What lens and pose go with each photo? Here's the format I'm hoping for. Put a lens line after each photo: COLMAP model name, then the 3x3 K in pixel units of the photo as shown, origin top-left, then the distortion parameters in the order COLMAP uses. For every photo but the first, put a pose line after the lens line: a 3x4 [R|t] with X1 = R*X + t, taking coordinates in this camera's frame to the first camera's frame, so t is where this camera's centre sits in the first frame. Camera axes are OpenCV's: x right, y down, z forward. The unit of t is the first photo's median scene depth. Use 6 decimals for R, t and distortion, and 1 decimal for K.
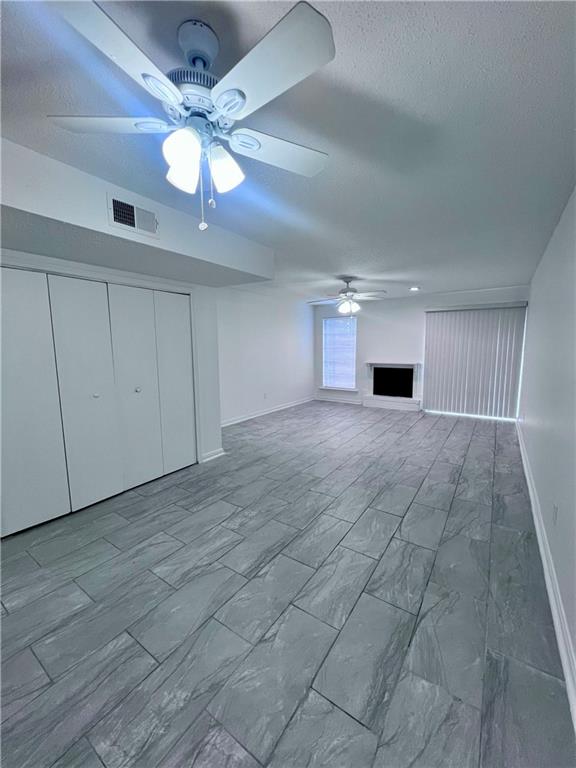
lens RADIAL K [[308.6, 0, 288.5], [0, 308.6, 384.2], [0, 0, 1]] dist [0.002993, 0.000332]
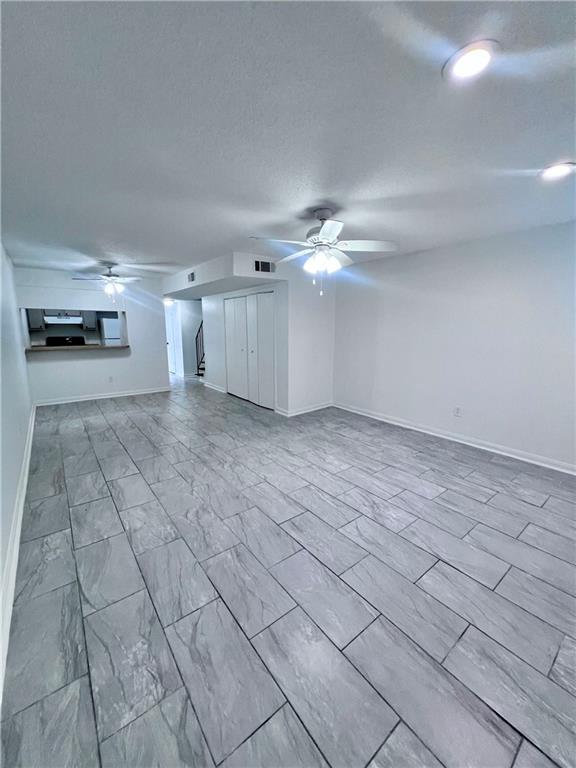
lens RADIAL K [[308.6, 0, 288.3], [0, 308.6, 382.0], [0, 0, 1]] dist [0.002993, 0.000332]
pose [[-0.311818, 0.176580, -0.933589, 0.813279], [-0.115660, 0.968217, 0.221760, -0.160065], [0.943076, 0.177128, -0.281484, 1.179755]]
